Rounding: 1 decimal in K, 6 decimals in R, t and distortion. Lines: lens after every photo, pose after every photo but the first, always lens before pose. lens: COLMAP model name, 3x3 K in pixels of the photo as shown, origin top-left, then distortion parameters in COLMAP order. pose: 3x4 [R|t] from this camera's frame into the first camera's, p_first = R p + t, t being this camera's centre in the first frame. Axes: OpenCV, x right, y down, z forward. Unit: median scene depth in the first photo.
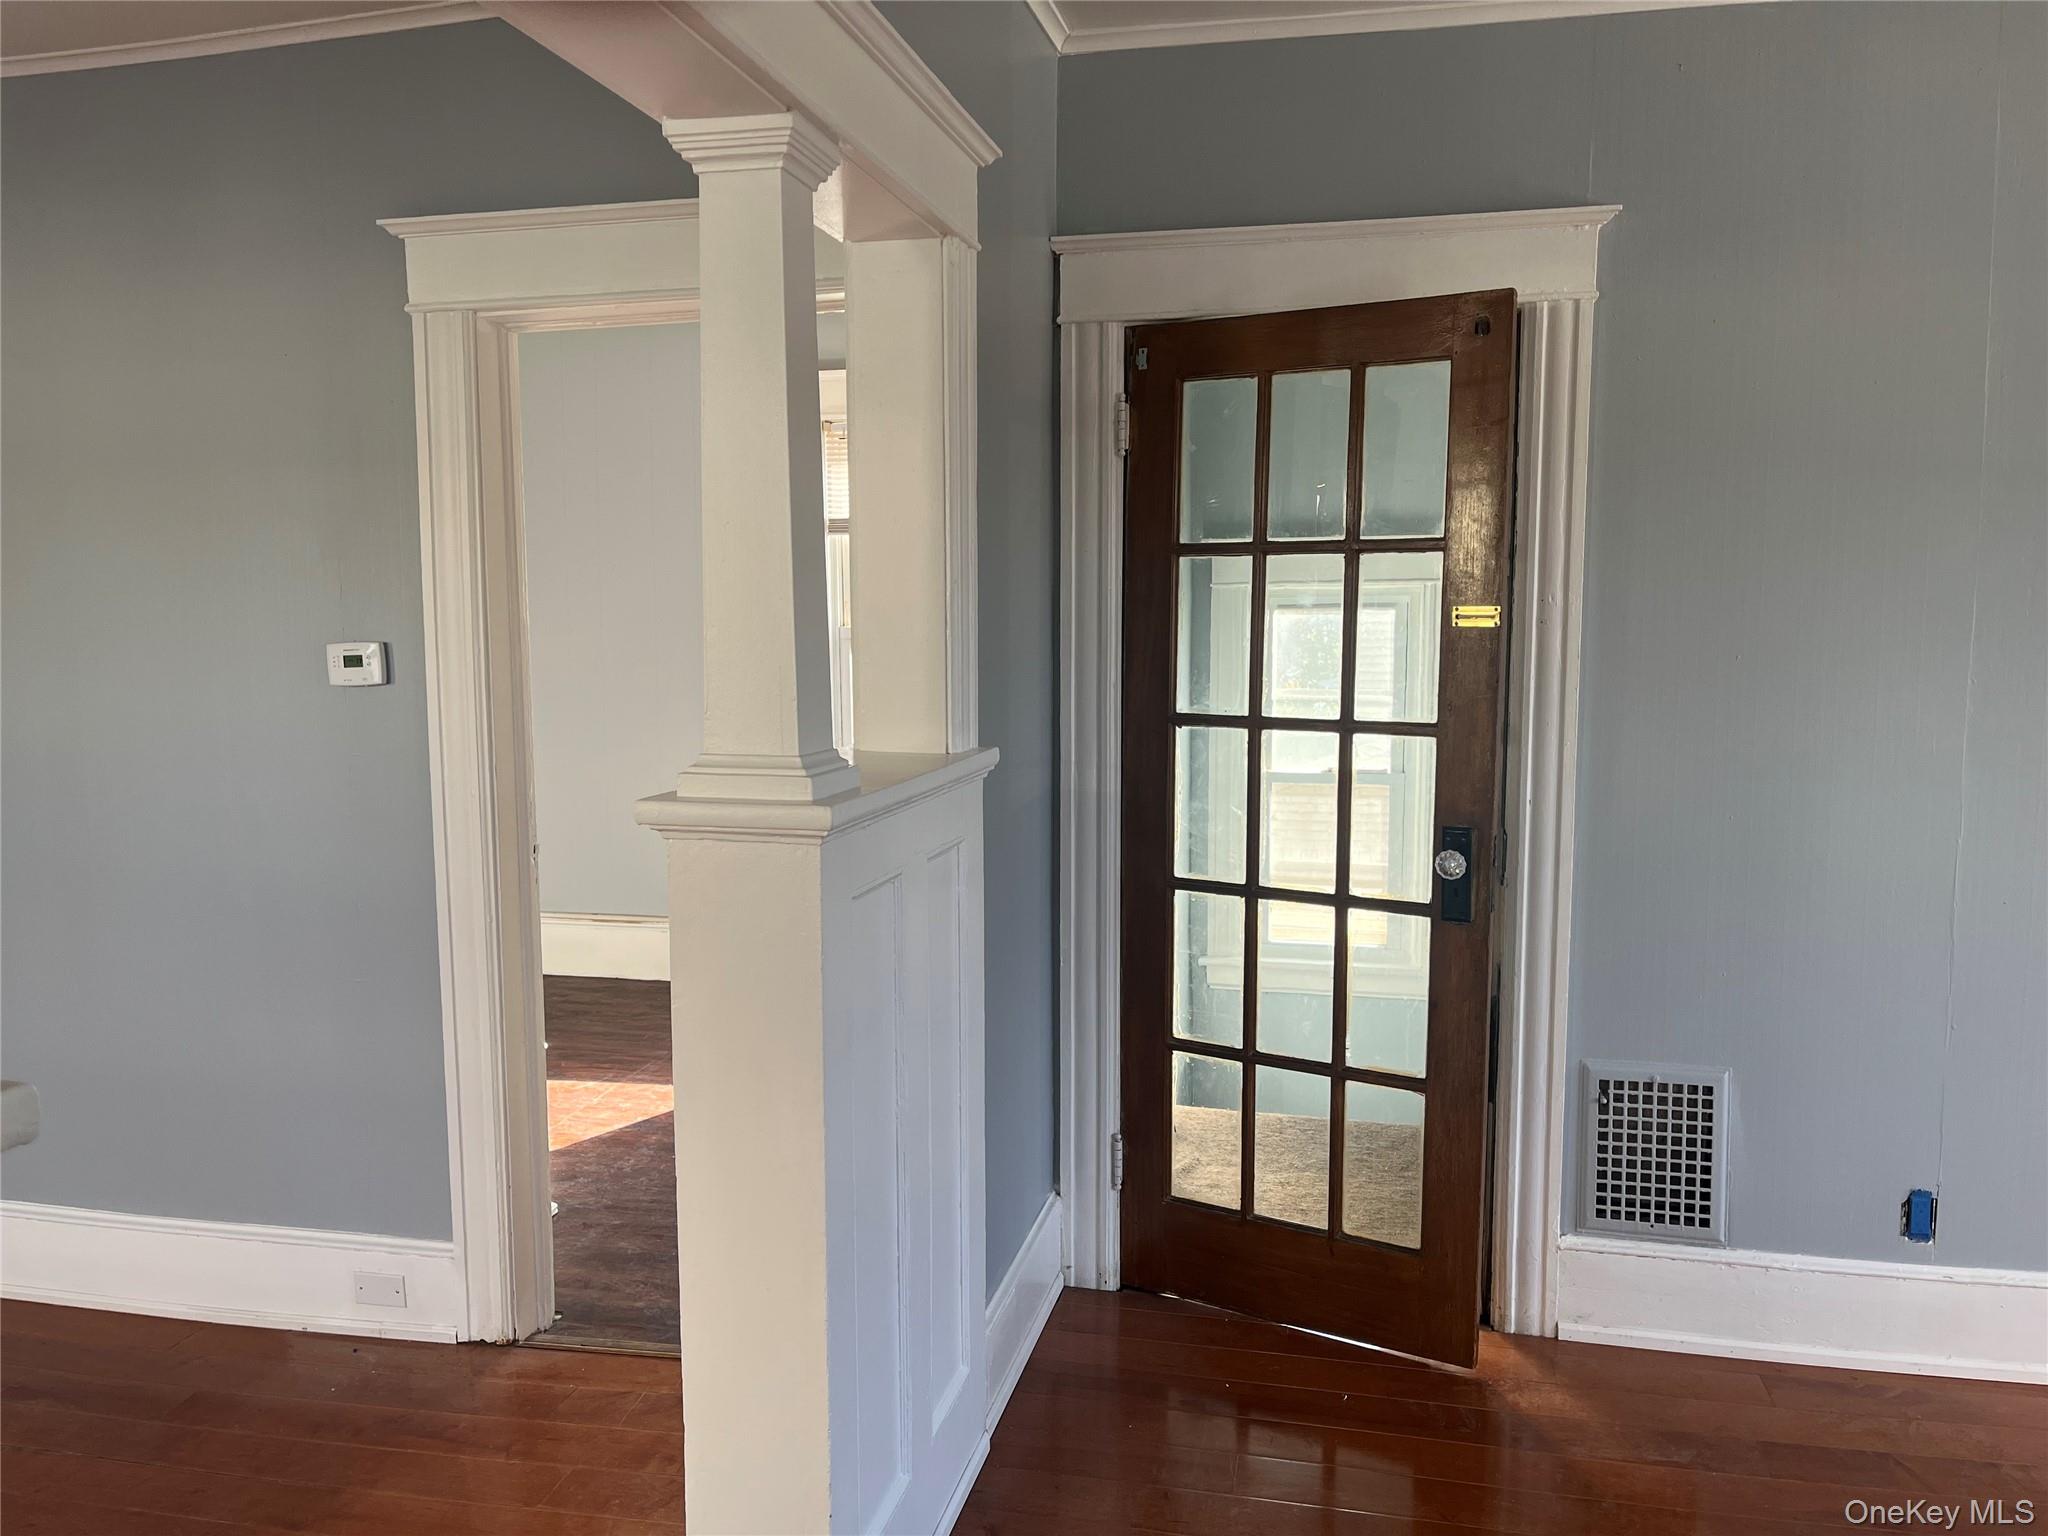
lens RADIAL K [[1518.5, 0, 1025.0], [0, 1518.5, 773.1], [0, 0, 1]] dist [0.051941, -0.079514]
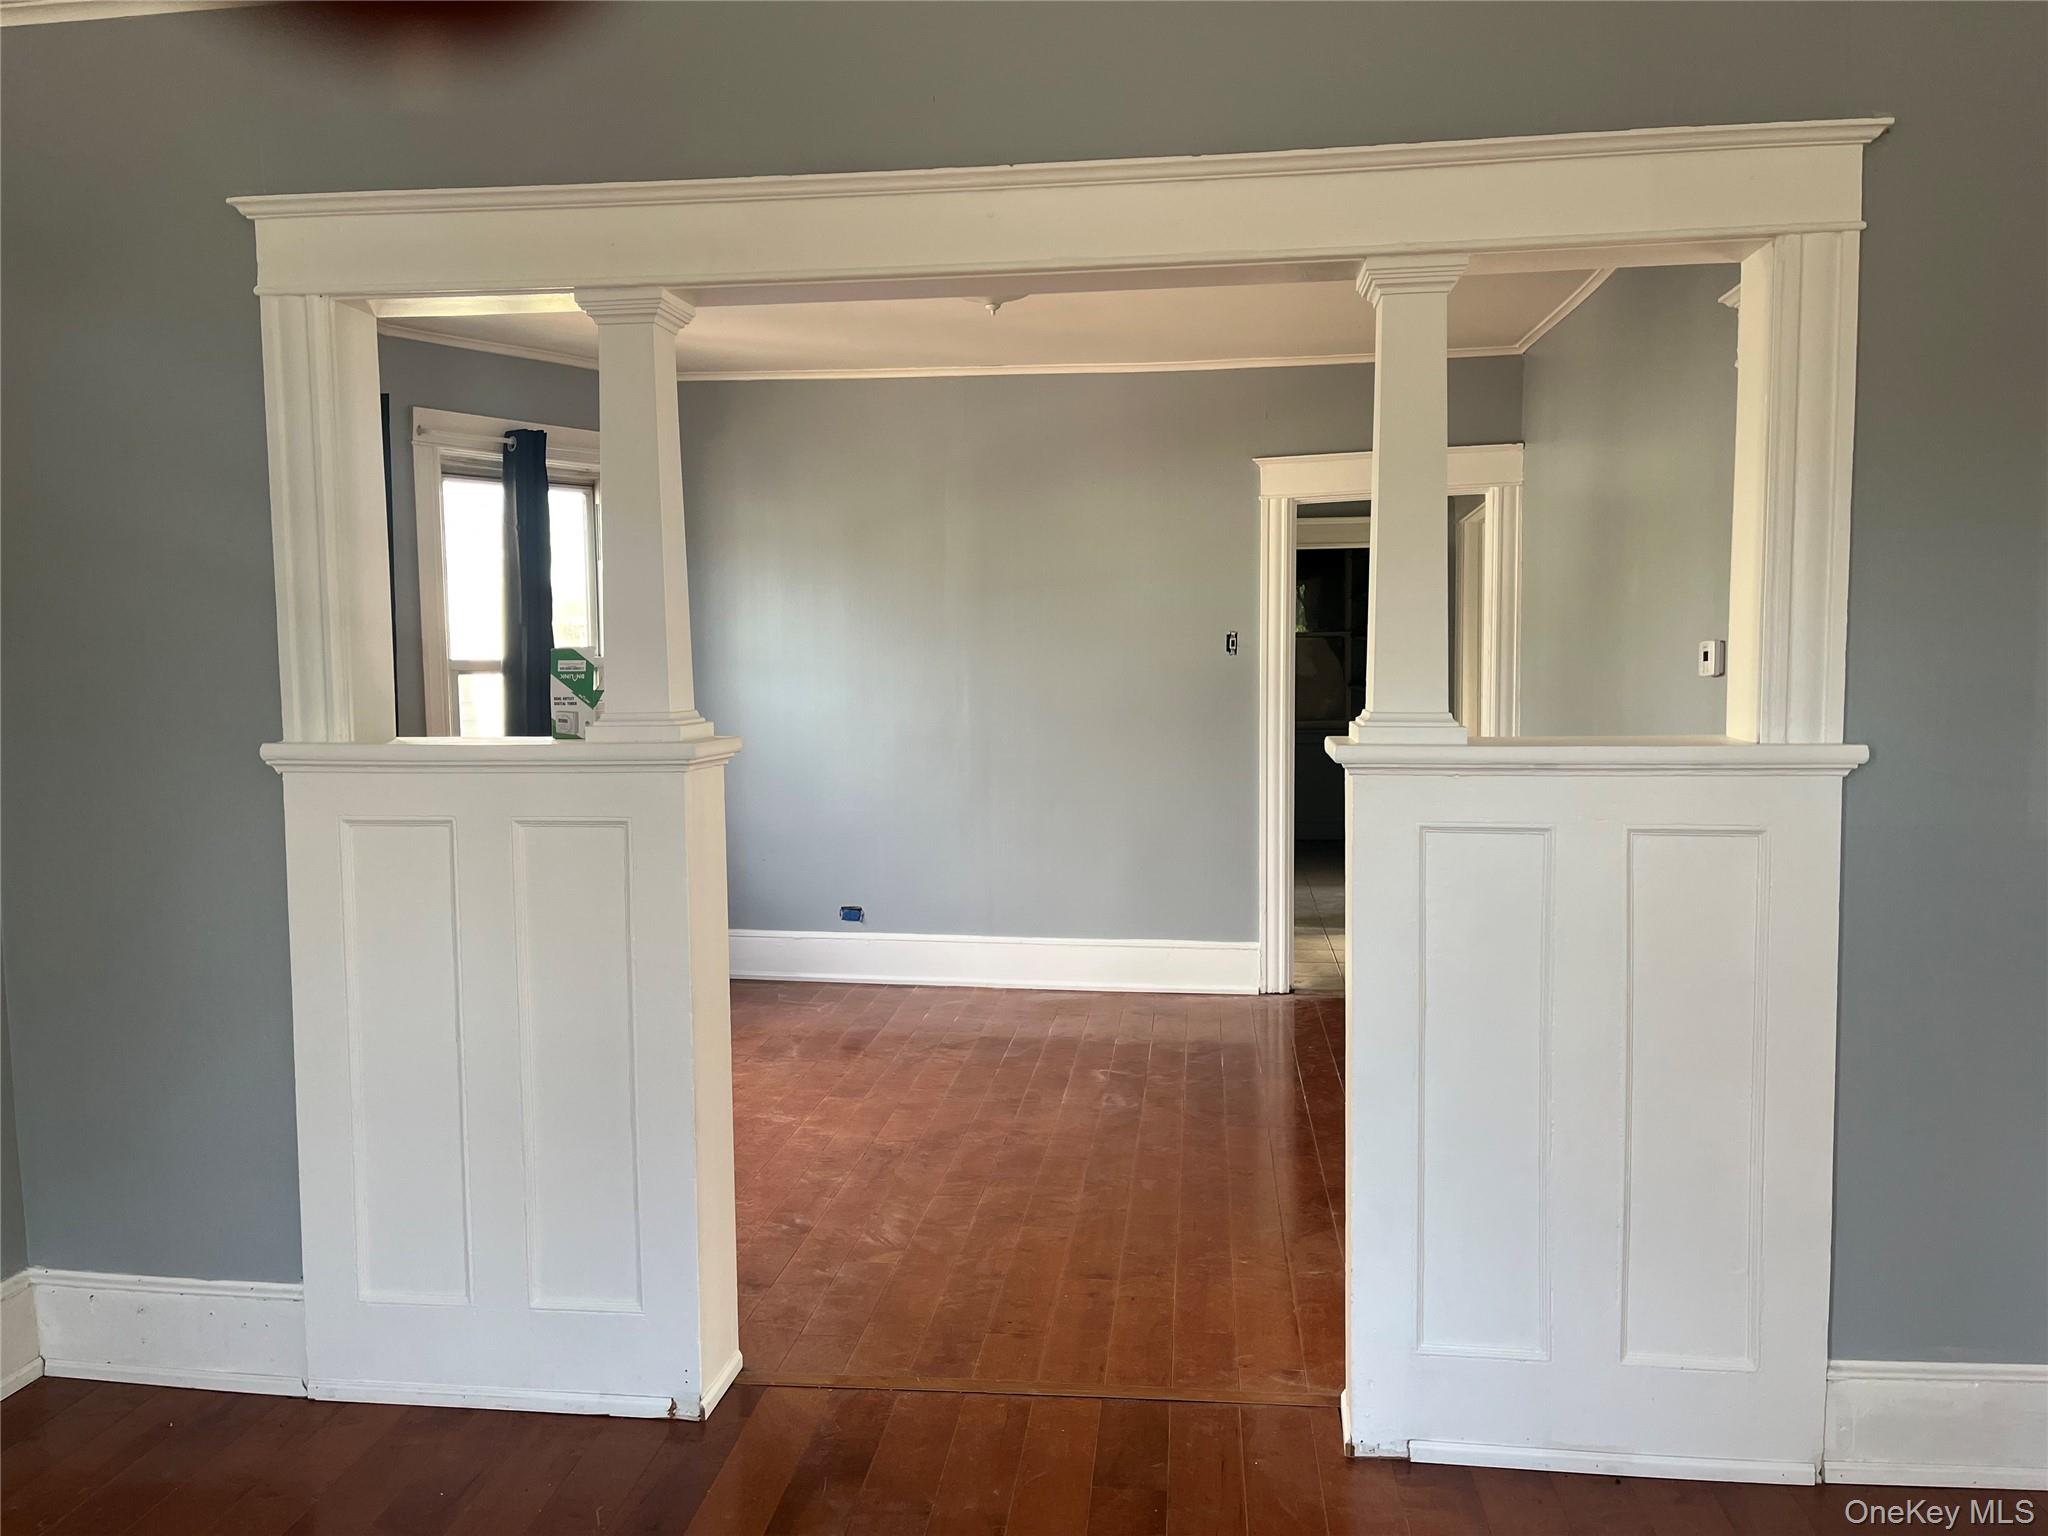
lens RADIAL K [[1518.5, 0, 1023.3], [0, 1518.5, 780.3], [0, 0, 1]] dist [0.051941, -0.079514]
pose [[0.109357, 0.088721, -0.990035, 0.741057], [-0.105333, 0.991435, 0.077211, -0.011205], [0.988406, 0.095840, 0.117766, 0.320802]]
